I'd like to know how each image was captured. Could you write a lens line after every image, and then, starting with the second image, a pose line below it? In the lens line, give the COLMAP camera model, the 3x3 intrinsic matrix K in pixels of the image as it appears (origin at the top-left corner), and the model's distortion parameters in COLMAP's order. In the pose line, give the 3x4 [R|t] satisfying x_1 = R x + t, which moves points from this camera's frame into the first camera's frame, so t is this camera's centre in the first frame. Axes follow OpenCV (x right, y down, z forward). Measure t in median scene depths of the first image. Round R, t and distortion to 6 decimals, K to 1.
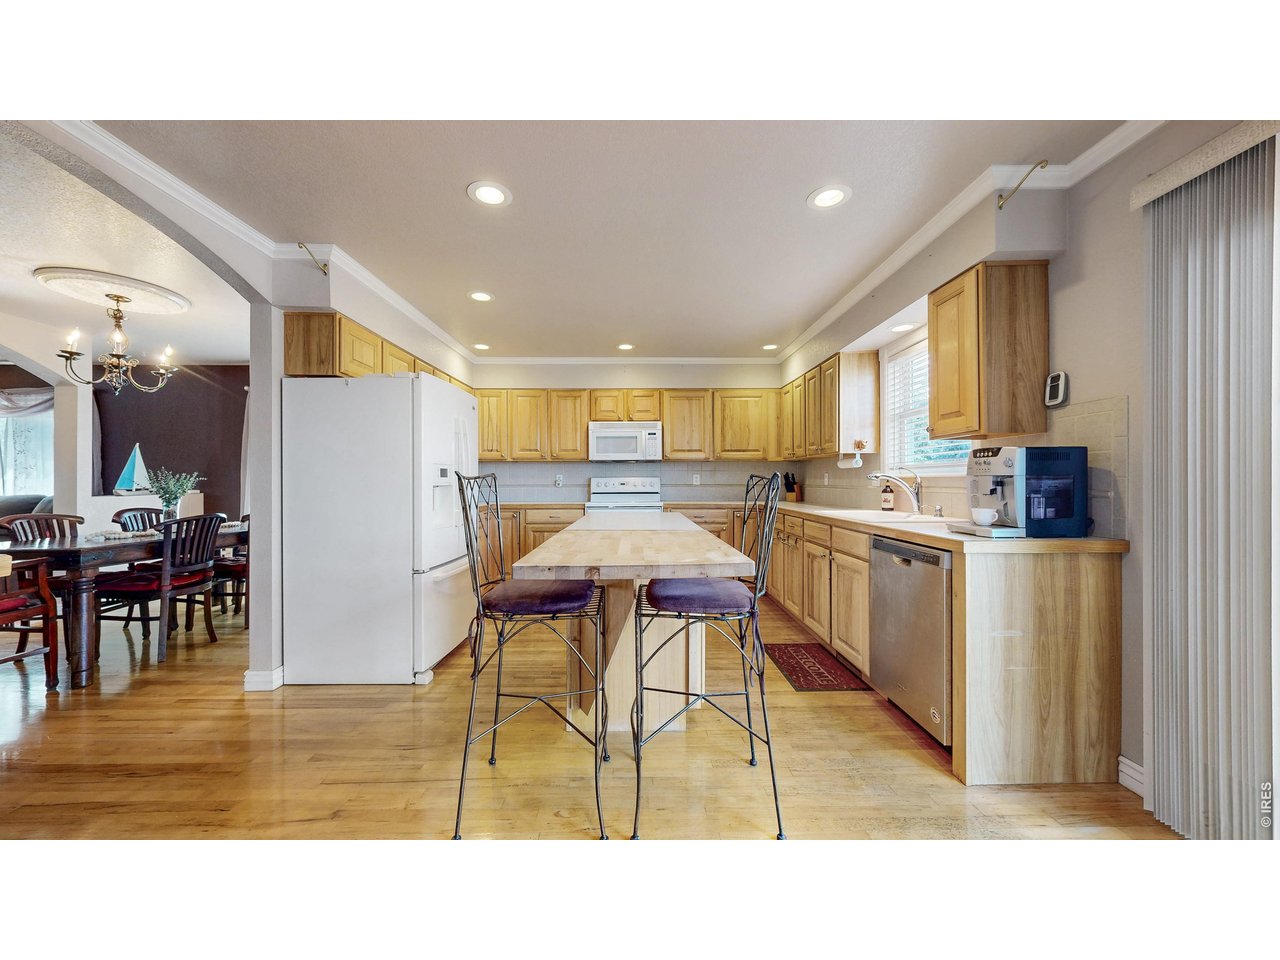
lens RADIAL K [[469.6, 0, 640.0], [0, 469.6, 480.0], [0, 0, 1]] dist [-0.000266, 0.000102]
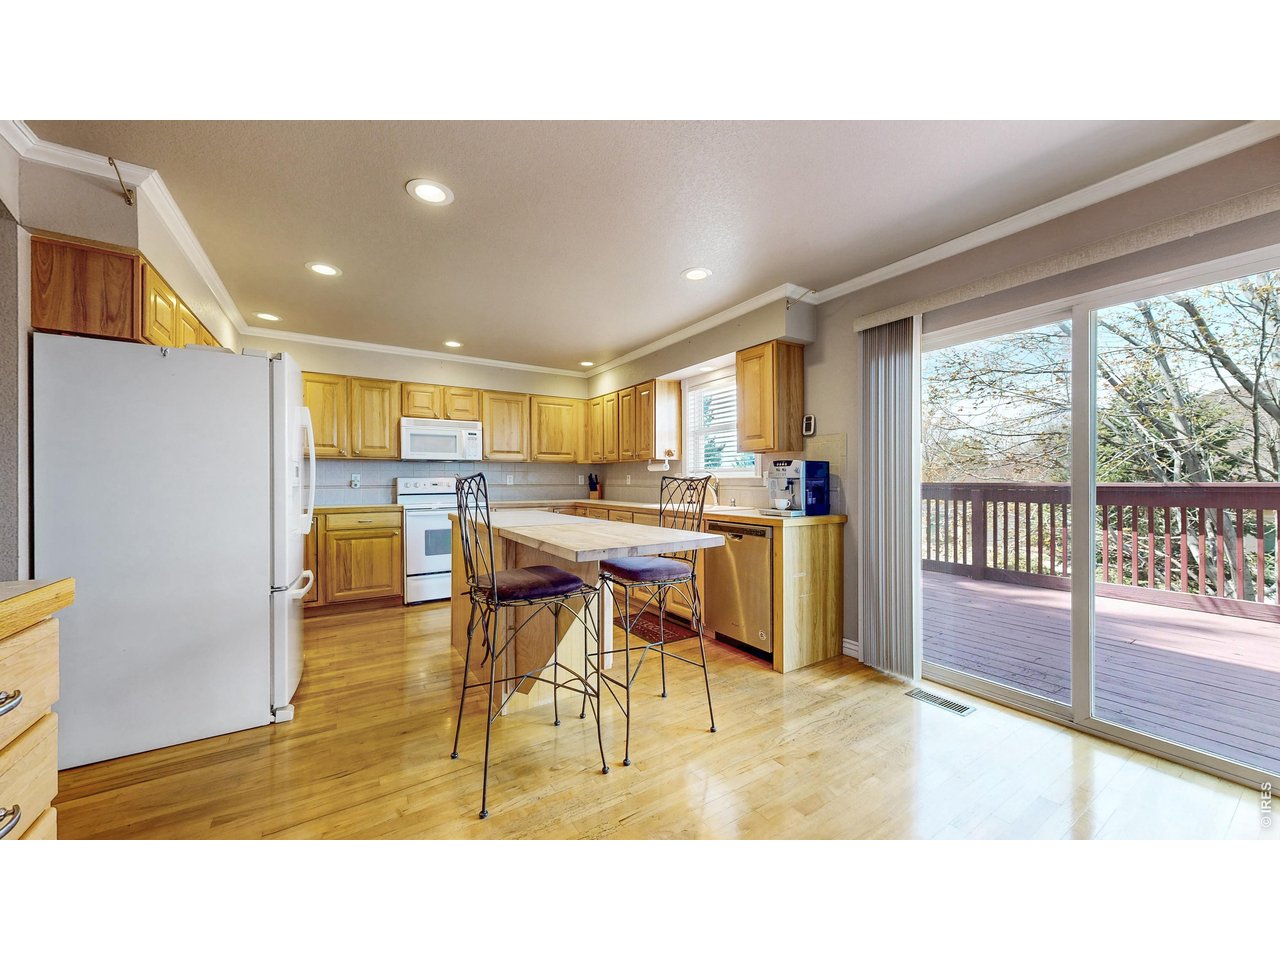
lens RADIAL K [[469.6, 0, 640.0], [0, 469.6, 480.0], [0, 0, 1]] dist [-0.000266, 0.000102]
pose [[0.848479, 0.001606, 0.529226, -0.333219], [-0.001284, 0.999999, -0.000975, -0.000358], [-0.529227, 0.000147, 0.848480, -0.052756]]
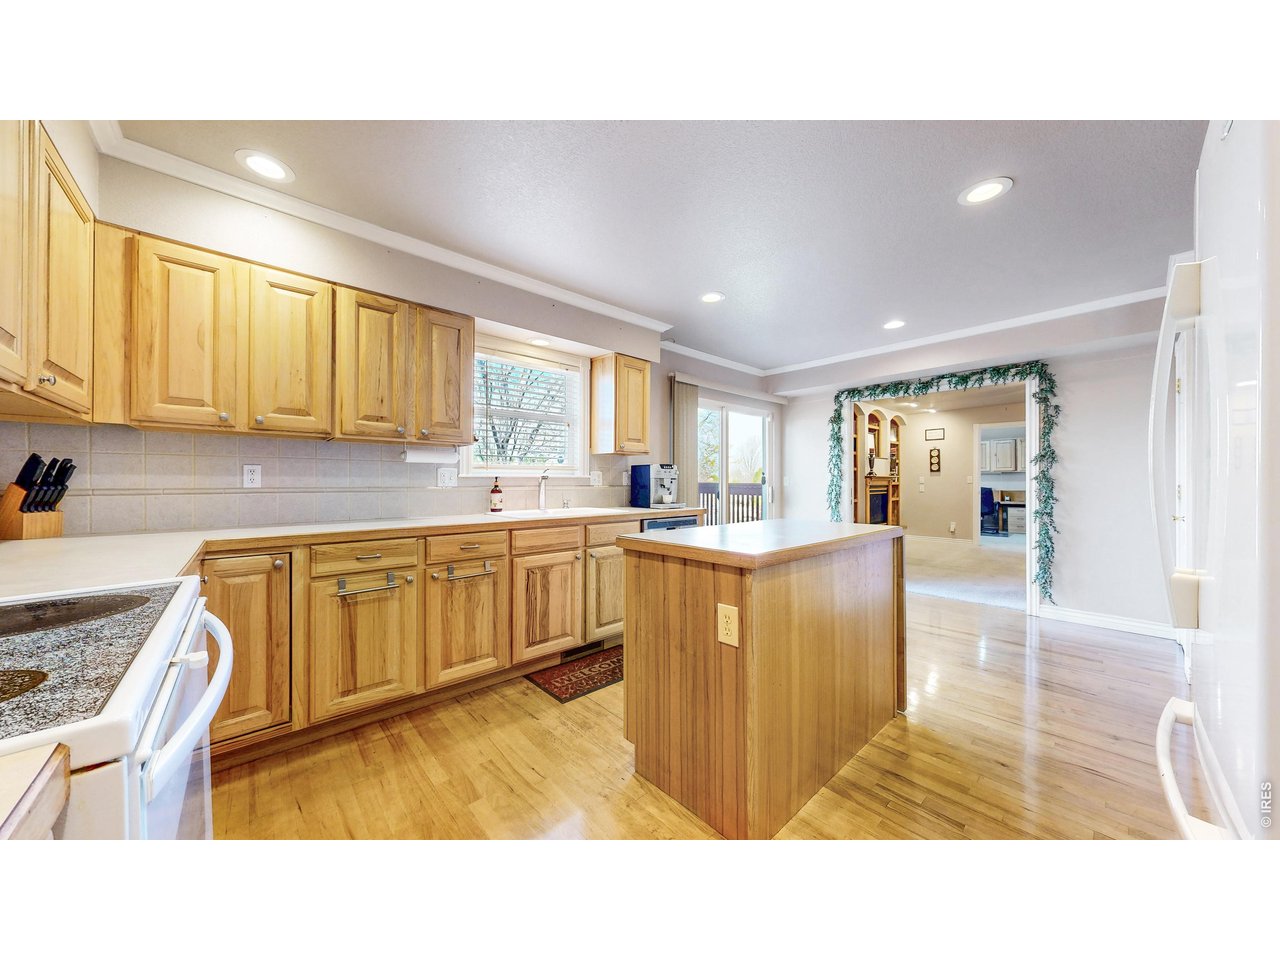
lens RADIAL K [[426.5, 0, 648.8], [0, 426.5, 480.5], [0, 0, 1]] dist [0.000742, 0.000084]
pose [[-0.661042, 0.000130, 0.750349, -0.375039], [-0.002987, 0.999992, -0.002805, 0.003854], [-0.750343, -0.004095, -0.661036, 1.509580]]
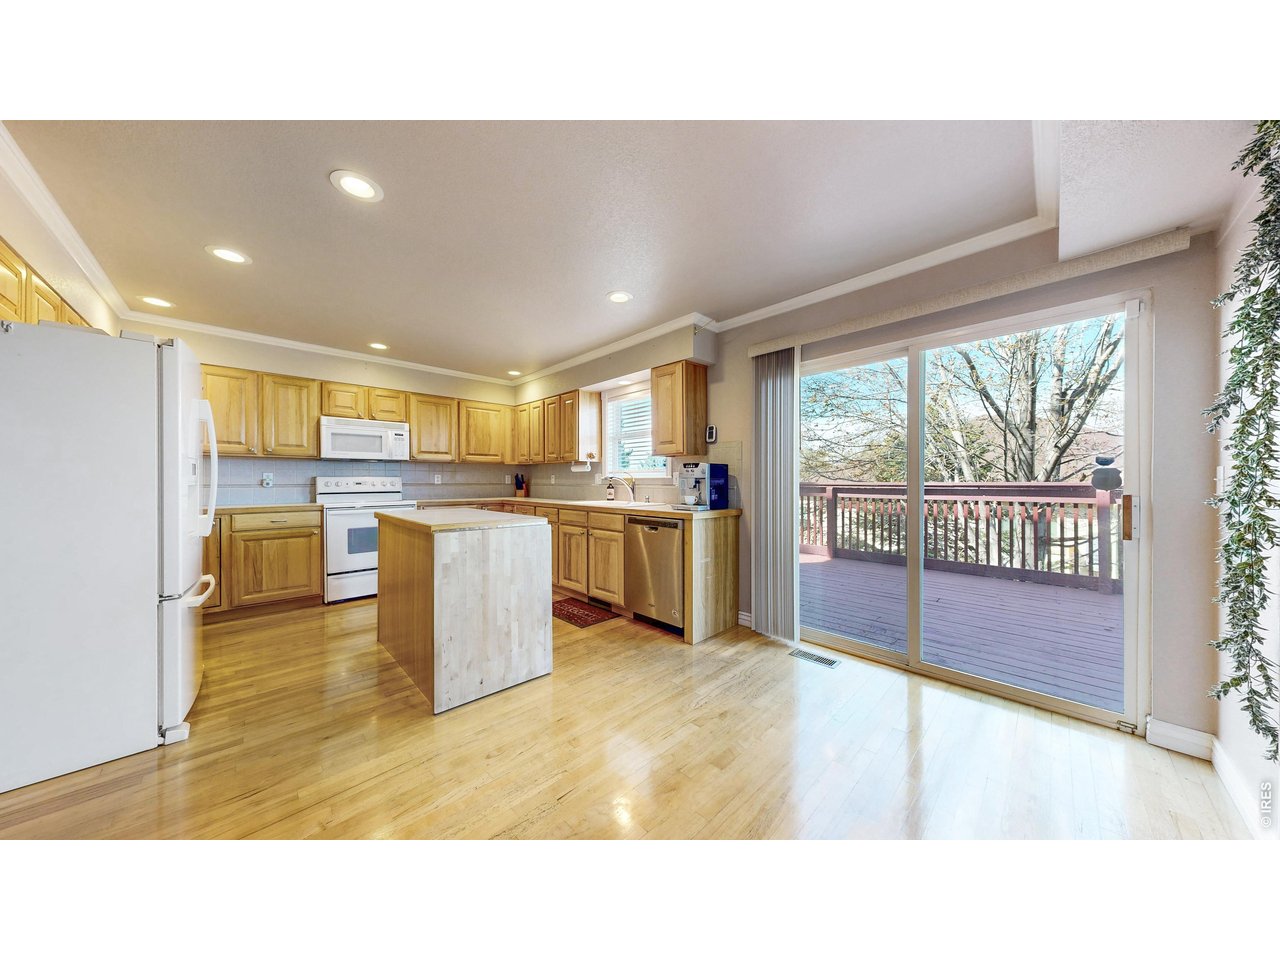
lens RADIAL K [[404.4, 0, 640.0], [0, 404.4, 480.0], [0, 0, 1]] dist [0.000878, 0.000109]
pose [[0.726044, 0.003156, 0.687641, -0.334607], [-0.003187, 0.999994, -0.001224, 0.000959], [-0.687641, -0.001303, 0.726049, -0.009571]]
